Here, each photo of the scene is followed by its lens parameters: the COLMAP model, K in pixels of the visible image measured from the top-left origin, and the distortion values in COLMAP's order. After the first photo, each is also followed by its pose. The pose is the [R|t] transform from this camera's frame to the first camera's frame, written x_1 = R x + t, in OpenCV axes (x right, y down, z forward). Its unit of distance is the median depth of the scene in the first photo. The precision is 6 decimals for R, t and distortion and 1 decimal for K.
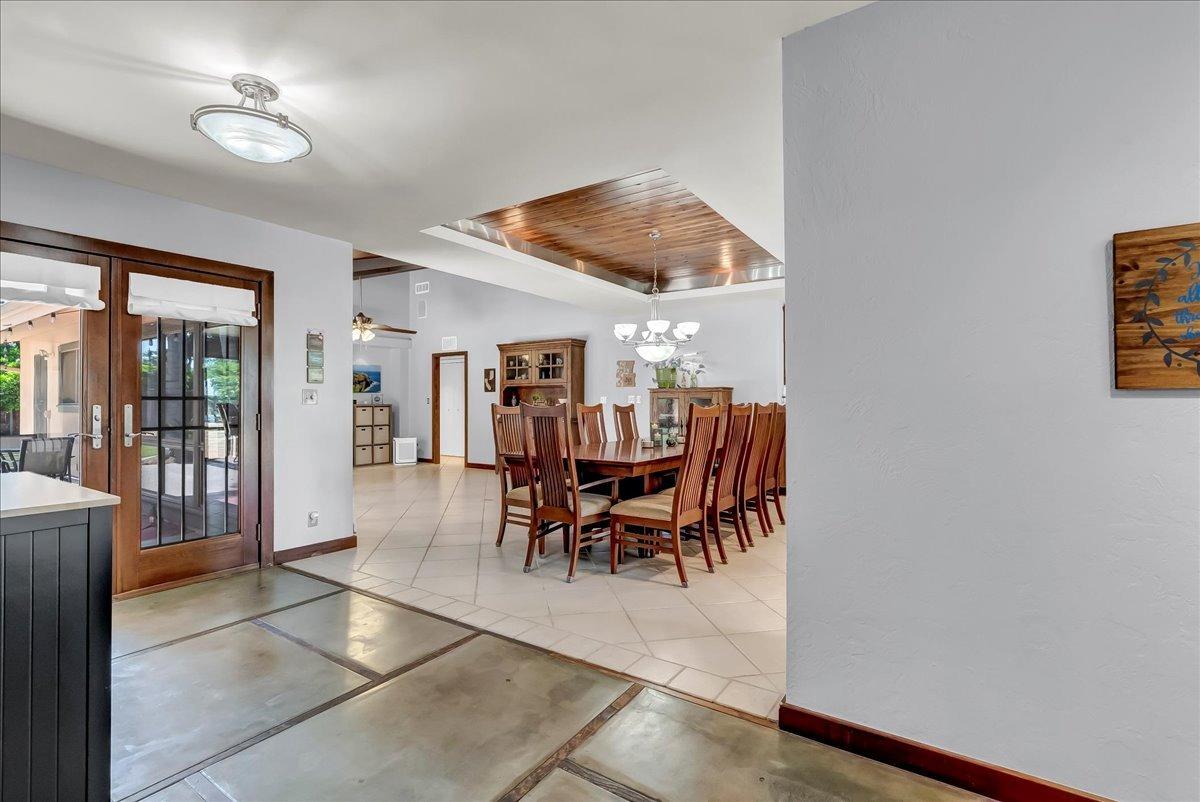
lens RADIAL K [[544.7, 0, 608.1], [0, 544.7, 402.0], [0, 0, 1]] dist [-0.004676, 0.000505]
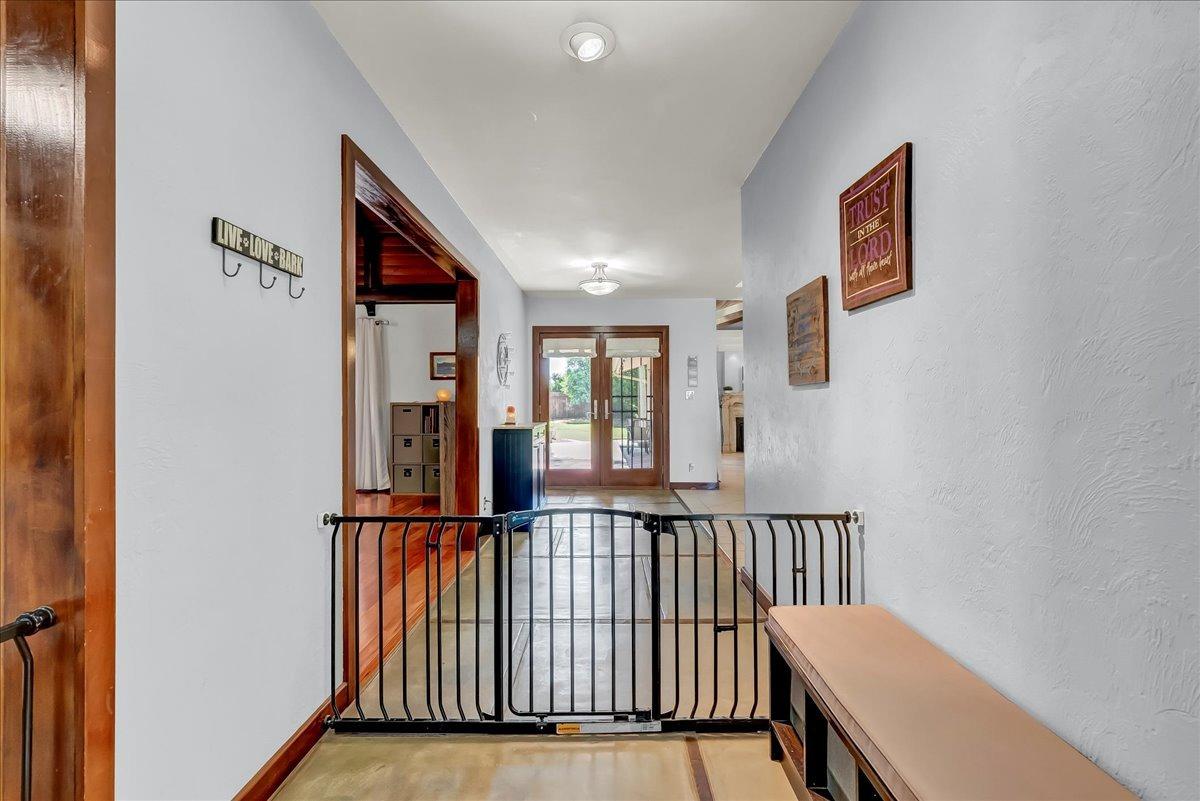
lens RADIAL K [[544.7, 0, 601.7], [0, 544.7, 396.1], [0, 0, 1]] dist [-0.004676, 0.000505]
pose [[0.543649, -0.007041, -0.839283, 0.721271], [0.002185, 0.999973, -0.006974, 0.004671], [0.839310, 0.001957, 0.543649, -0.150710]]
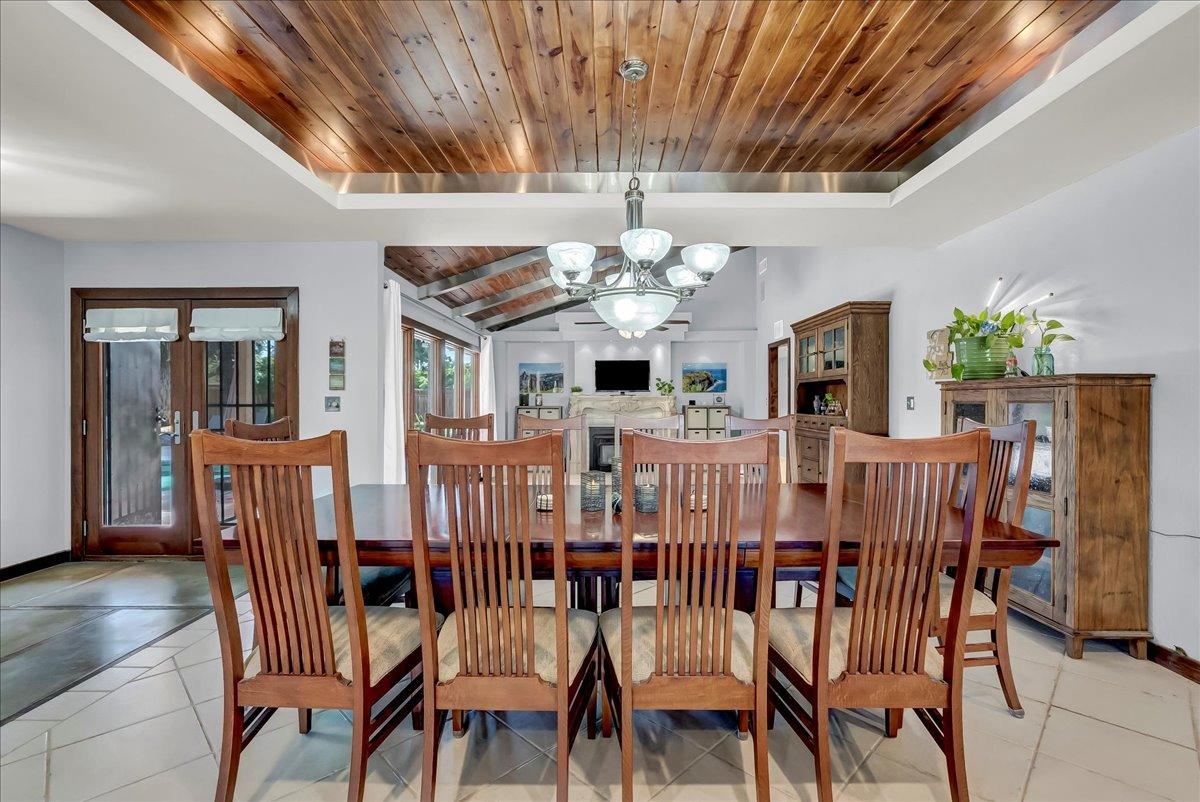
lens RADIAL K [[544.7, 0, 607.1], [0, 544.7, 399.2], [0, 0, 1]] dist [-0.004676, 0.000505]
pose [[0.556977, -0.000860, -0.830527, 0.578838], [0.002060, 0.999998, 0.000346, -0.016061], [0.830525, -0.001904, 0.556978, 0.853684]]
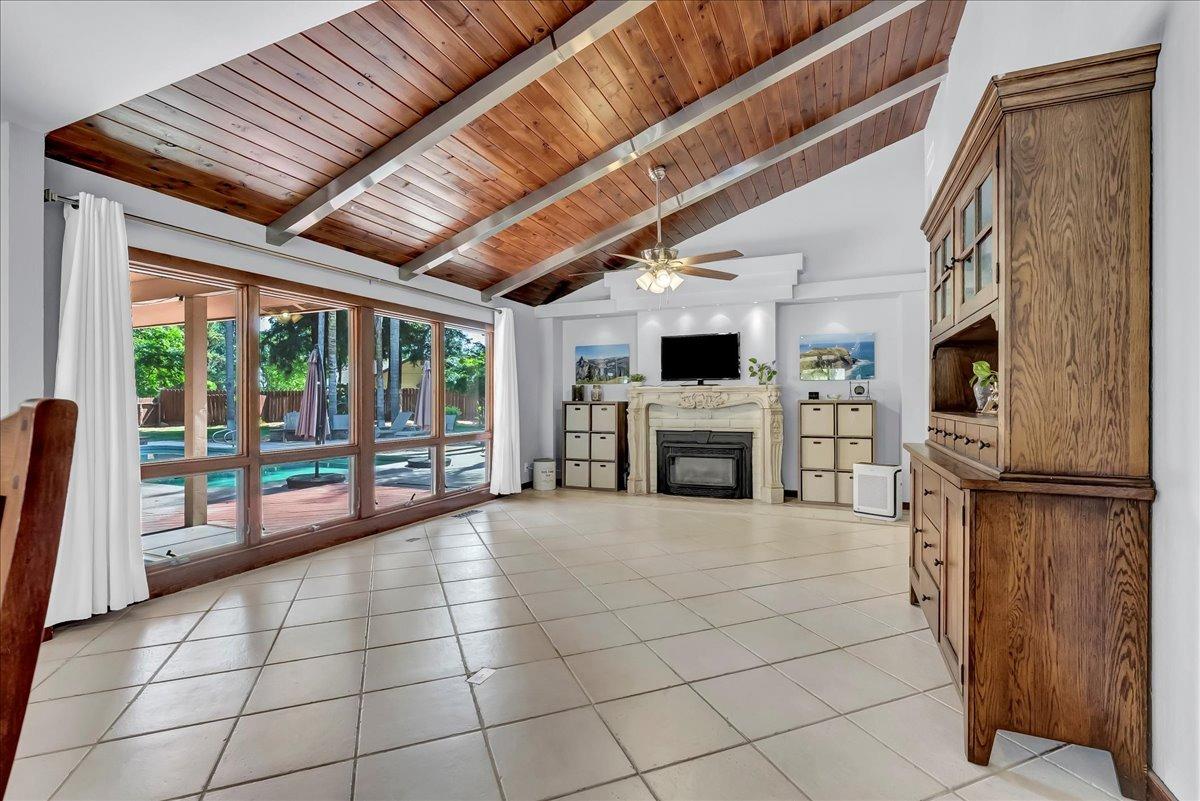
lens RADIAL K [[544.7, 0, 603.1], [0, 544.7, 397.5], [0, 0, 1]] dist [-0.004676, 0.000505]
pose [[0.178056, -0.003684, -0.984013, 0.219616], [0.006521, 0.999975, -0.002564, 0.004933], [0.983999, -0.005961, 0.178076, 1.612423]]
